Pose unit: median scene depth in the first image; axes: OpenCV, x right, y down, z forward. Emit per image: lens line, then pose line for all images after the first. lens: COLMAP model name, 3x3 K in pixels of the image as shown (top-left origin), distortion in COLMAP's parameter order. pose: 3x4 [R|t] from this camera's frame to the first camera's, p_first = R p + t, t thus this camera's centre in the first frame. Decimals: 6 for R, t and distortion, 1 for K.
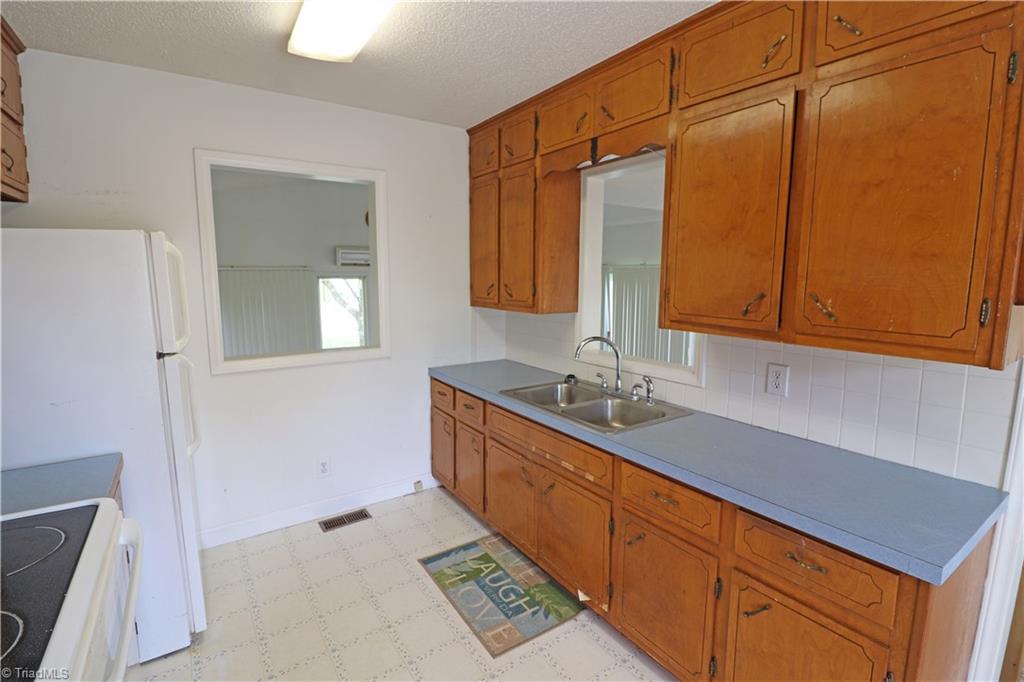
lens RADIAL K [[474.1, 0, 509.4], [0, 474.1, 334.3], [0, 0, 1]] dist [0.001043, -0.012460]
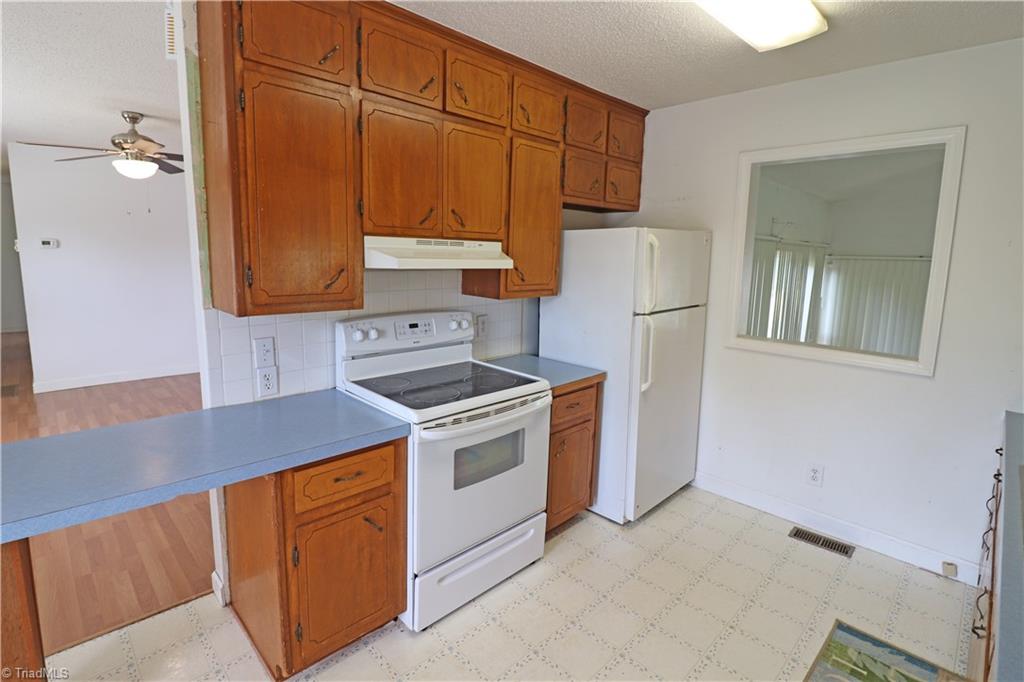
lens RADIAL K [[491.4, 0, 493.4], [0, 491.4, 320.5], [0, 0, 1]] dist [0.002509, -0.013451]
pose [[0.165095, 0.137923, -0.976586, 0.422624], [-0.150319, 0.982125, 0.113293, -0.026486], [0.974755, 0.128096, 0.182877, 0.202435]]
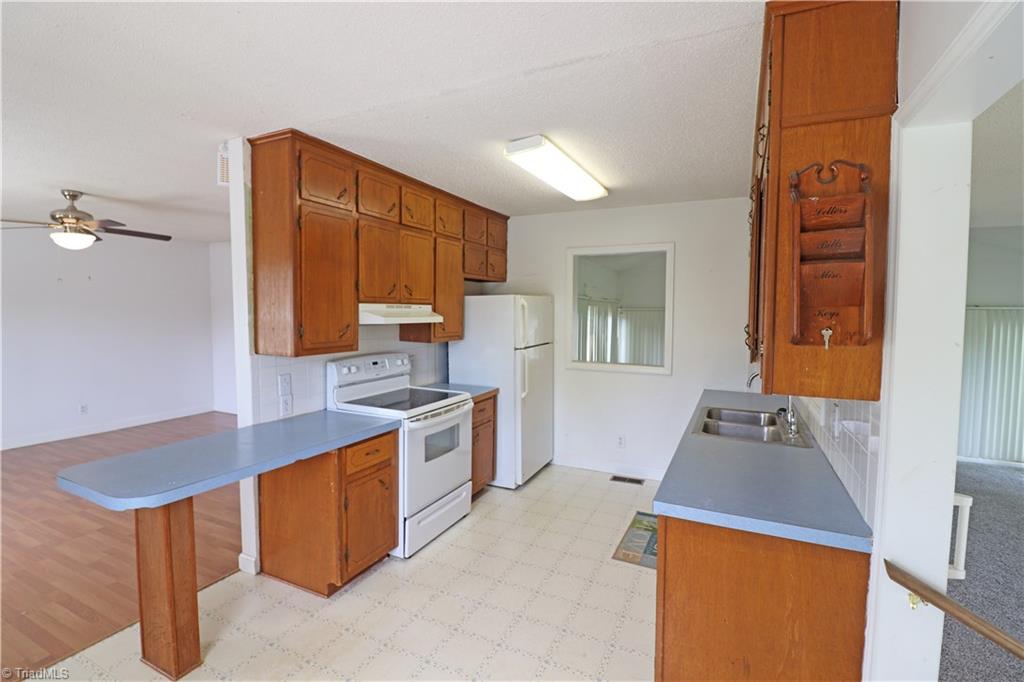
lens RADIAL K [[474.1, 0, 509.4], [0, 474.1, 334.3], [0, 0, 1]] dist [0.001043, -0.012460]
pose [[0.504205, 0.049342, -0.862173, 0.784289], [-0.120105, 0.992670, -0.013428, 0.005652], [0.855191, 0.110322, 0.506435, -0.120552]]
